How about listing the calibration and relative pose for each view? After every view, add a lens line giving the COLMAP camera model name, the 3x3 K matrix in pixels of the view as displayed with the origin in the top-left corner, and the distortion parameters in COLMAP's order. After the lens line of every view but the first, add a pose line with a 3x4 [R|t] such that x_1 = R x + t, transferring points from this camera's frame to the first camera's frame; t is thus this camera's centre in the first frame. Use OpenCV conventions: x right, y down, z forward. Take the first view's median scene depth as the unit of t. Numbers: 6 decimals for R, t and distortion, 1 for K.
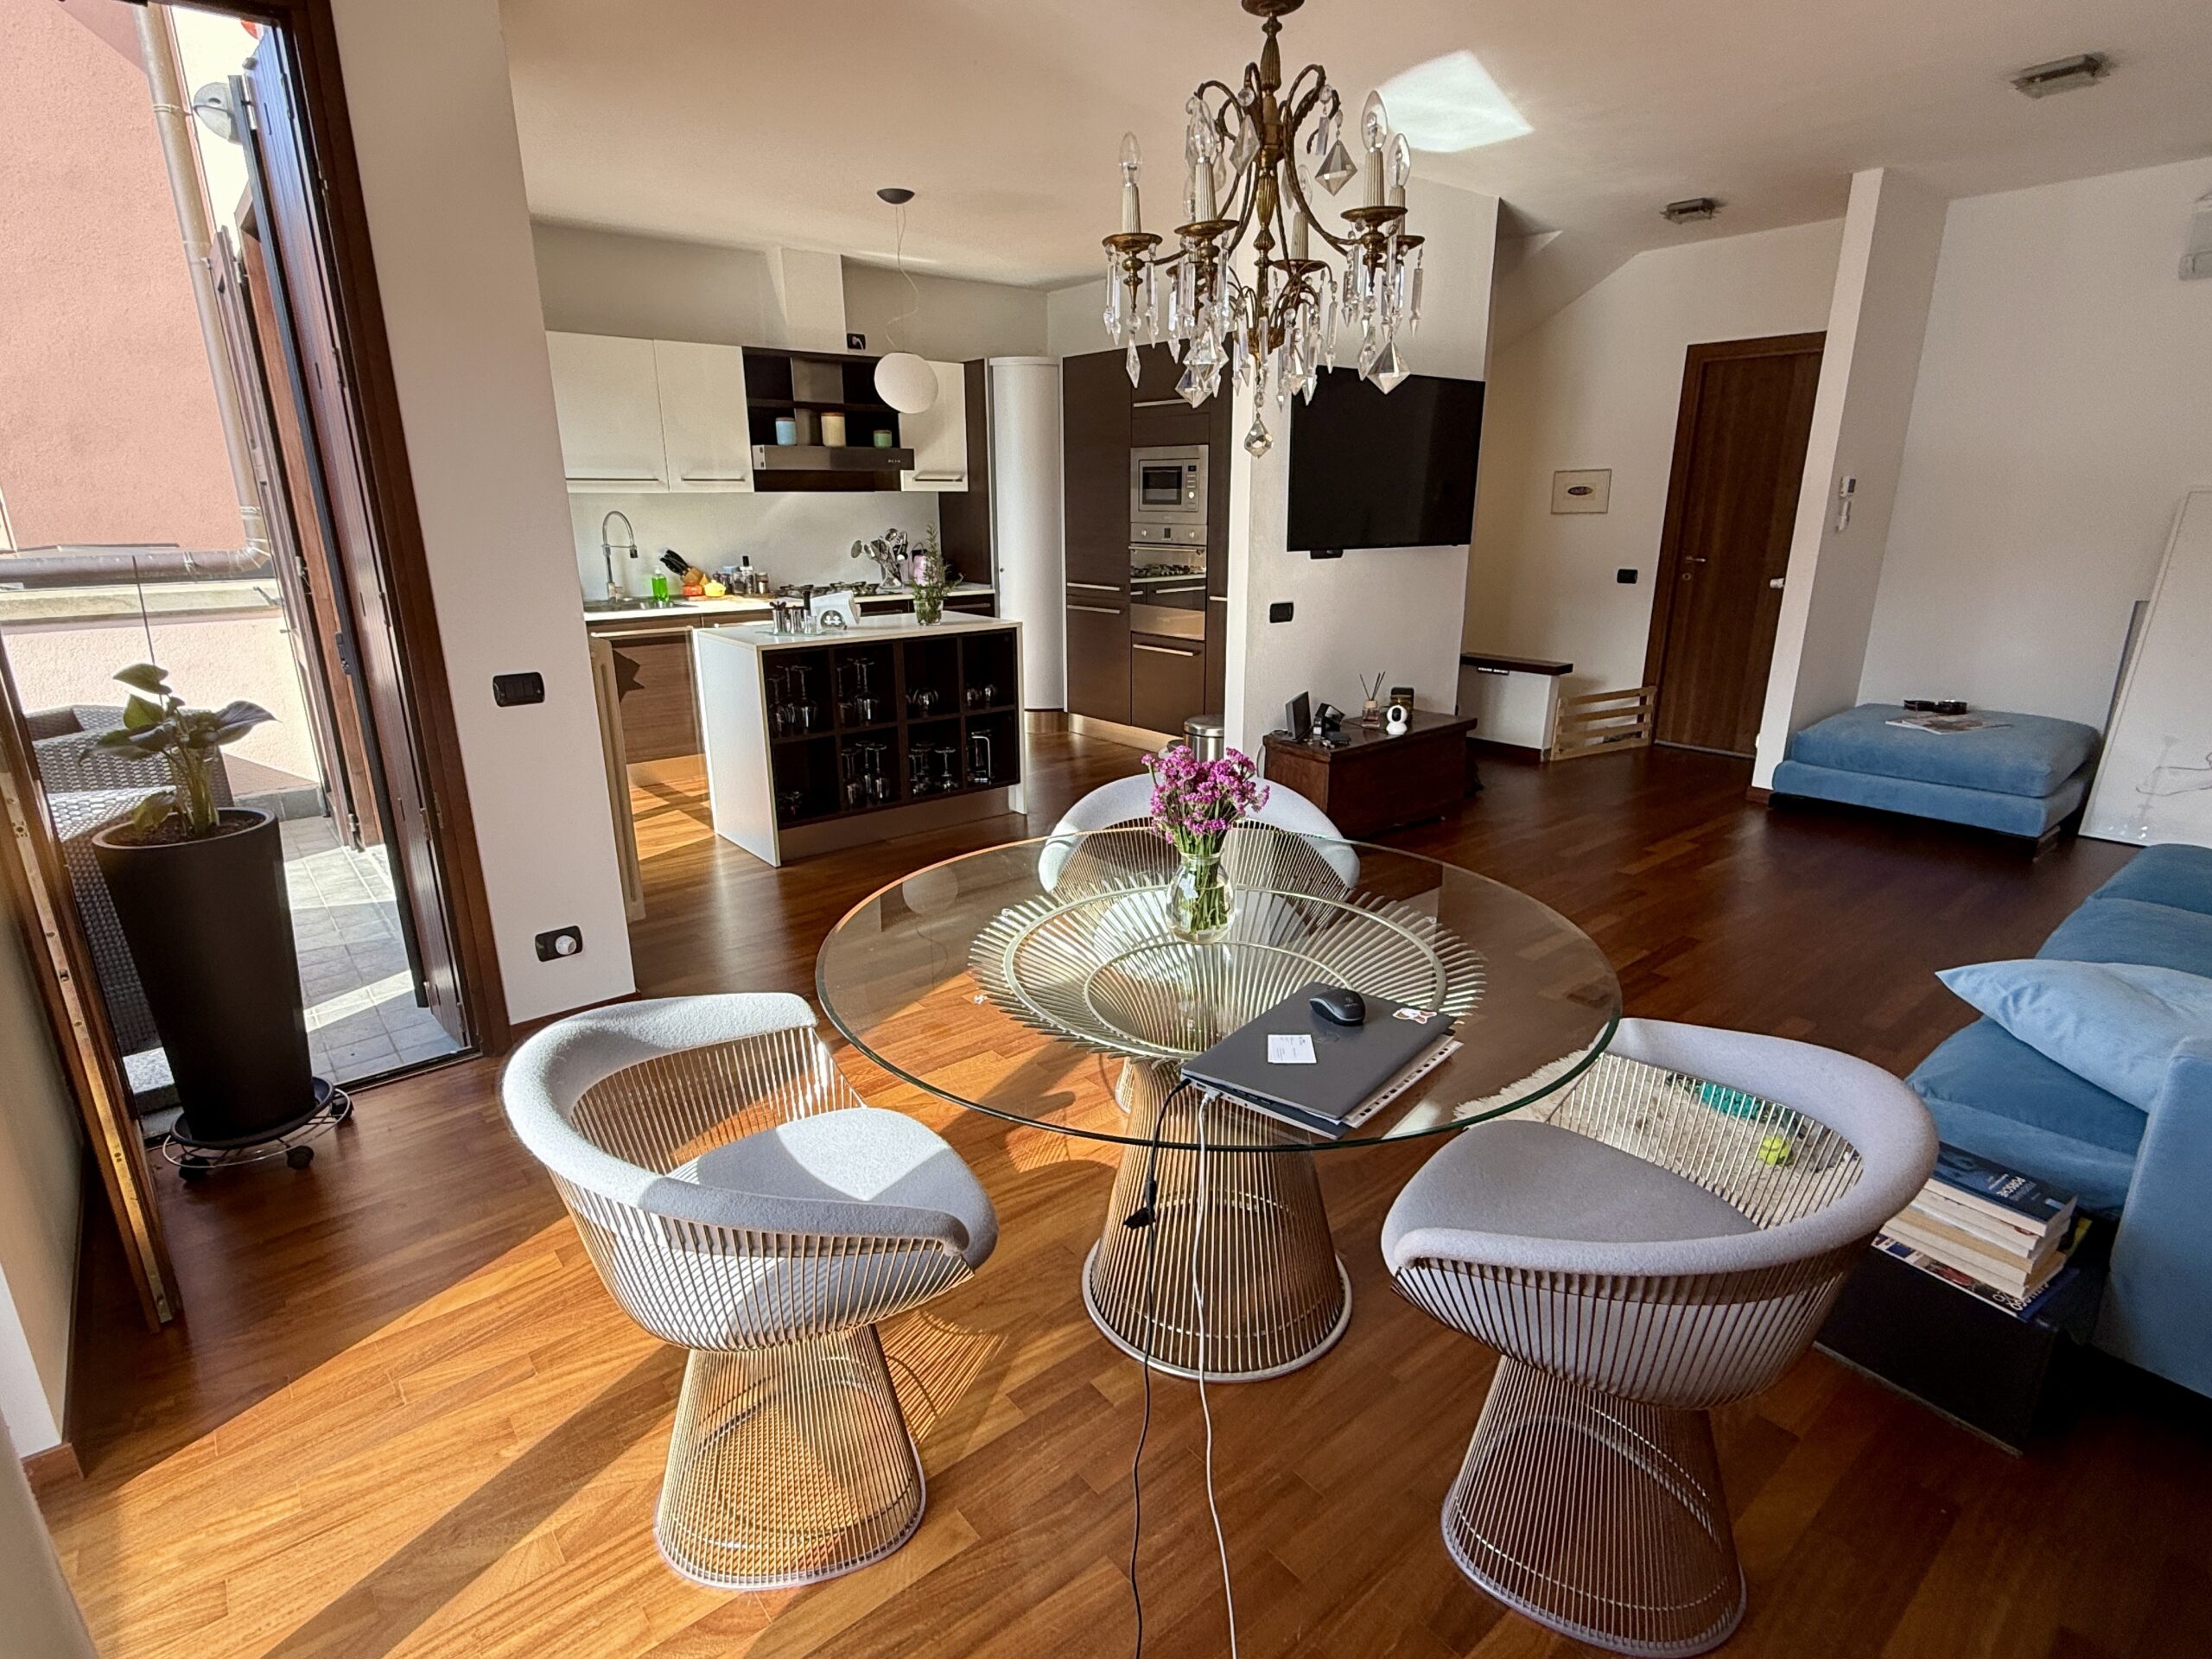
lens RADIAL K [[1149.7, 0, 1097.1], [0, 1149.7, 823.1], [0, 0, 1]] dist [0.002446, -0.001919]
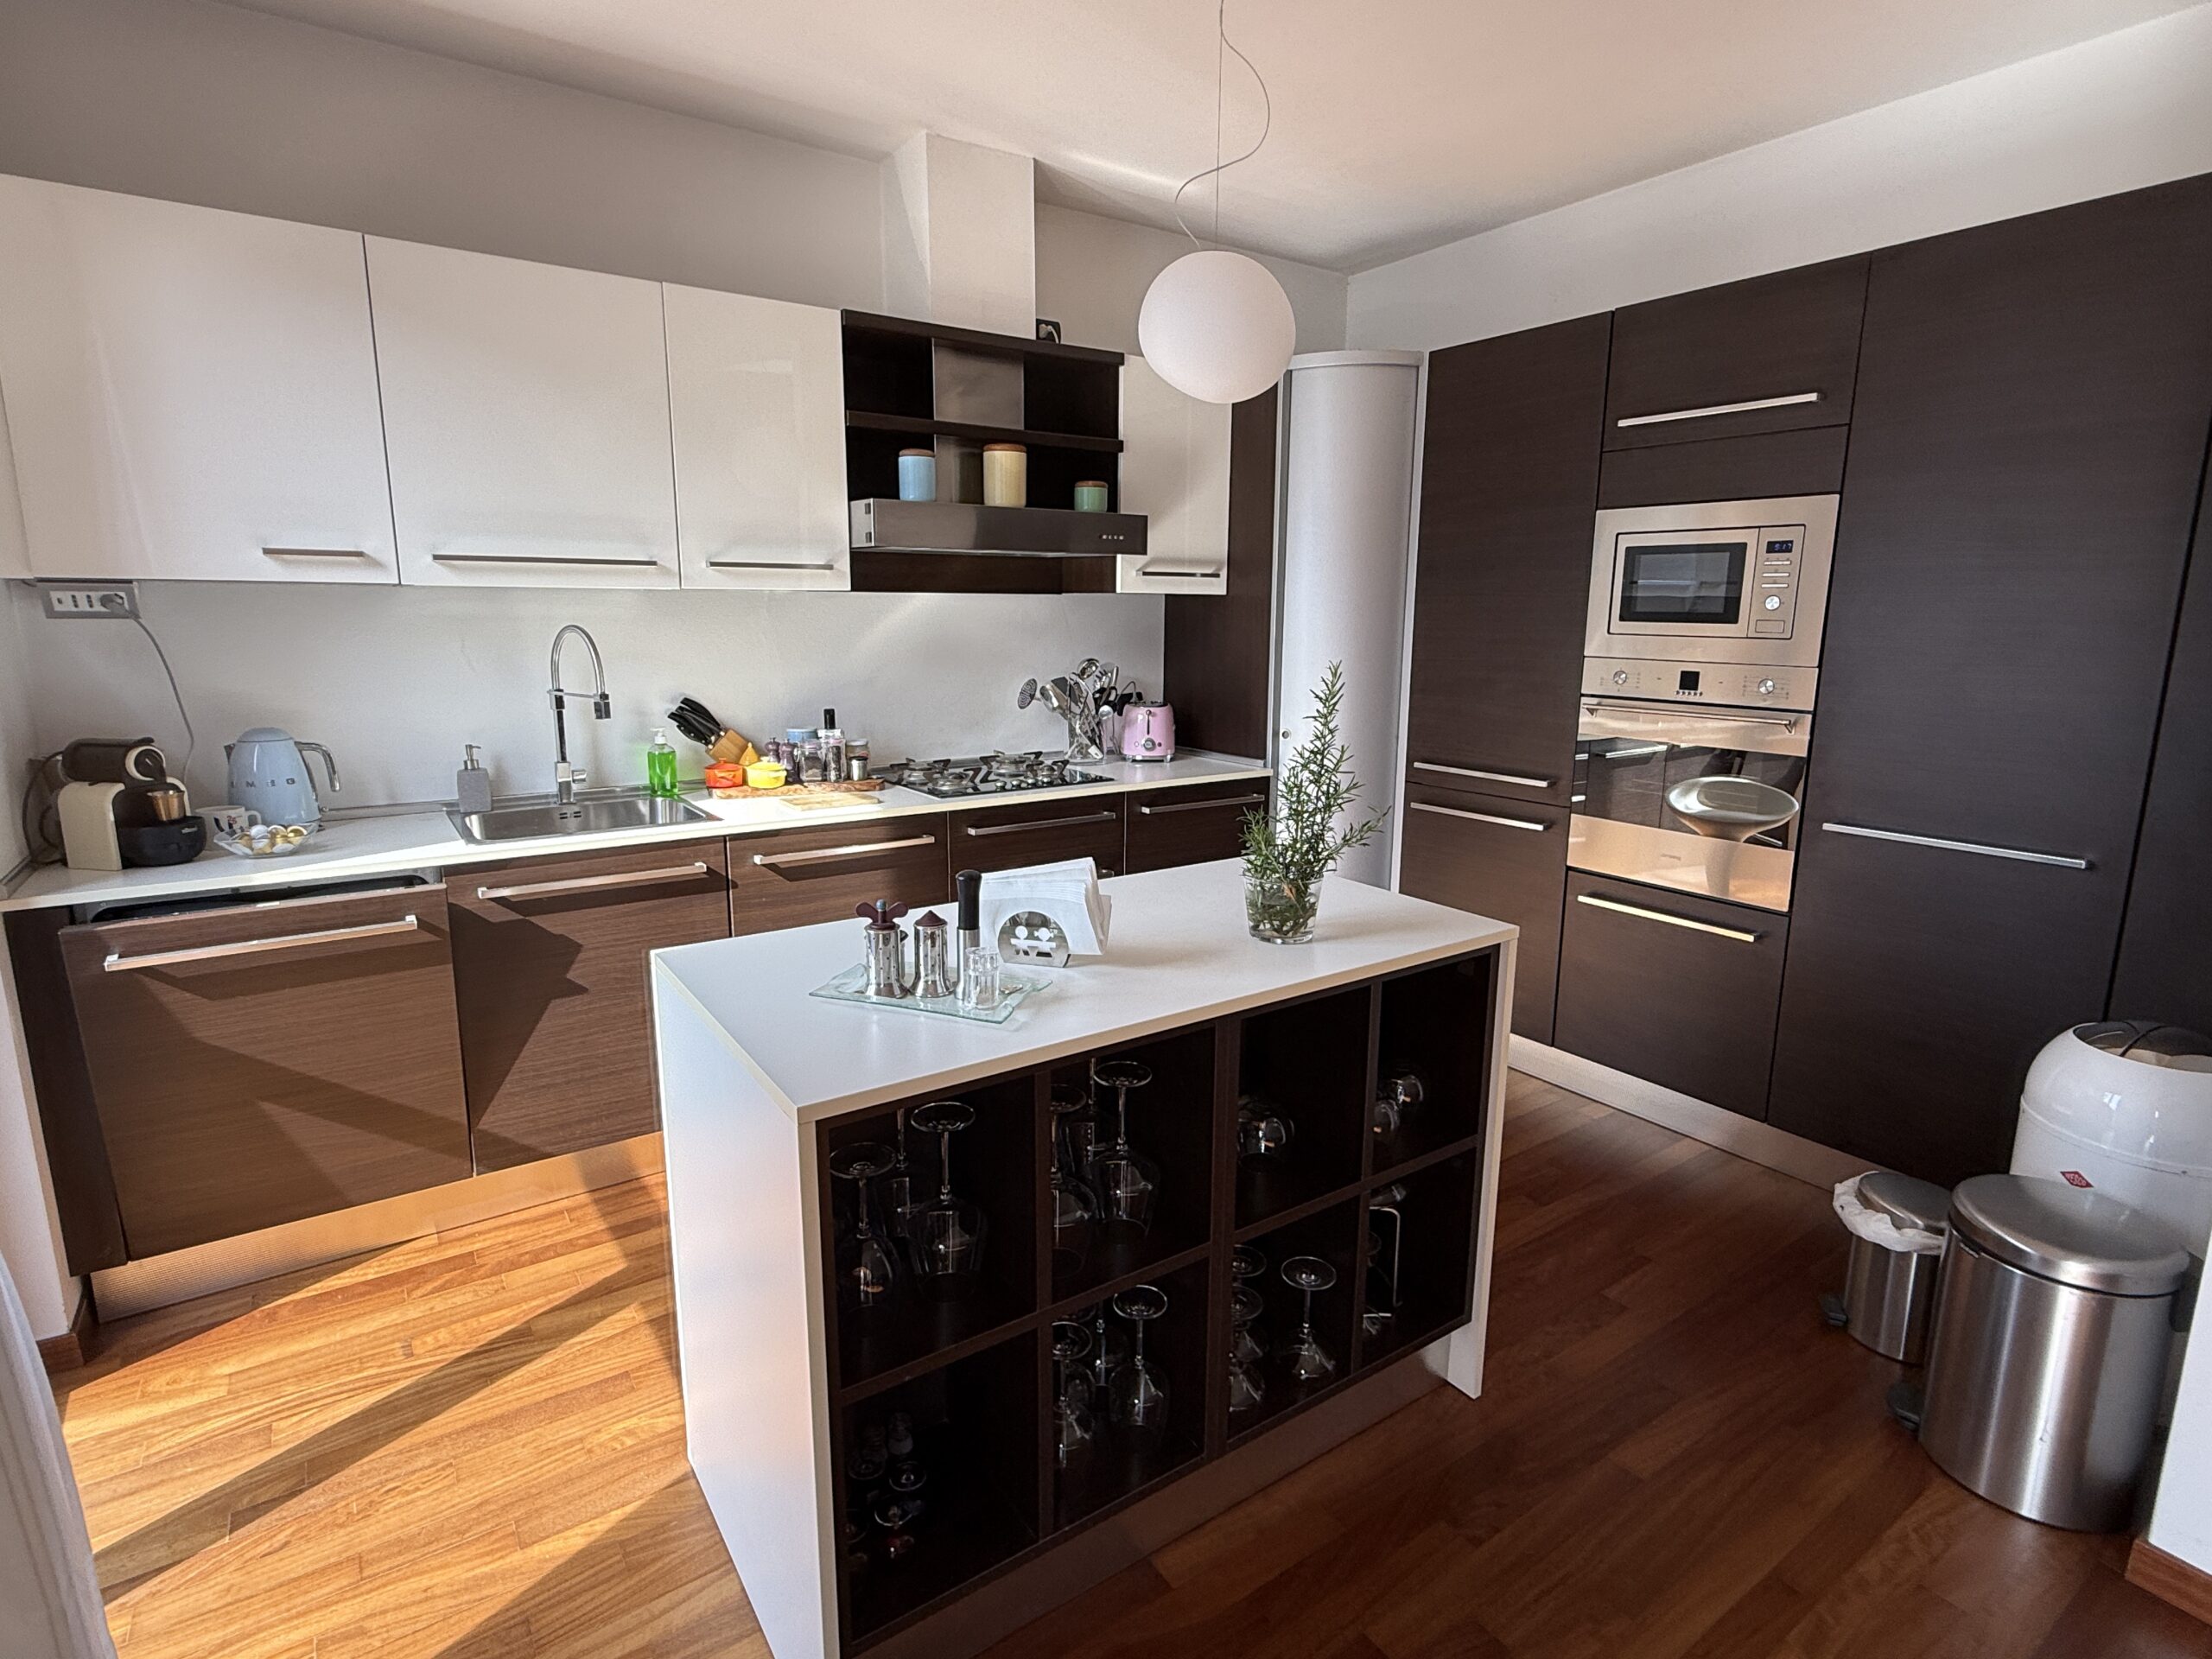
lens RADIAL K [[1122.2, 0, 1097.2], [0, 1122.2, 828.5], [0, 0, 1]] dist [-0.001317, 0.000347]
pose [[0.996248, 0.025973, -0.082551, -0.140301], [-0.032865, 0.995985, -0.083266, -0.139934], [0.080057, 0.085667, 0.993102, 0.506698]]
